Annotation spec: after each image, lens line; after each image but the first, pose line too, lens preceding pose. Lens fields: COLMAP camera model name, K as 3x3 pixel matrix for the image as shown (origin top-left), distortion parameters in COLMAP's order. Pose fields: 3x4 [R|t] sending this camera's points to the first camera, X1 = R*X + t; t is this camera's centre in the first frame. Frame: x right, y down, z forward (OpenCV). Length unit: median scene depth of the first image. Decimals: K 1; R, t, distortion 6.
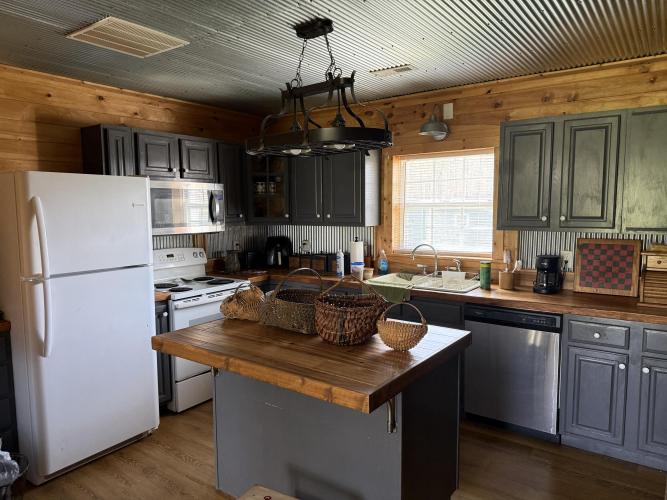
lens RADIAL K [[474.2, 0, 331.7], [0, 474.2, 247.7], [0, 0, 1]] dist [0.002106, -0.006925]
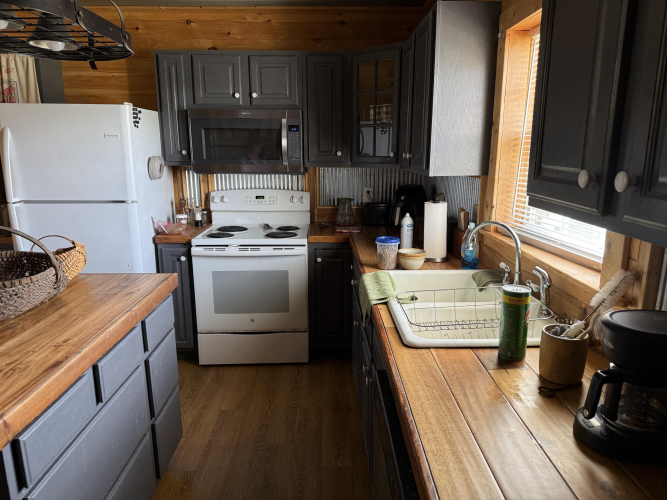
lens RADIAL K [[474.2, 0, 333.6], [0, 474.2, 256.8], [0, 0, 1]] dist [0.002106, -0.006925]
pose [[0.599793, 0.189026, -0.777507, 0.536168], [-0.079761, 0.980980, 0.176964, -0.049102], [0.796170, -0.044127, 0.603462, 0.672229]]
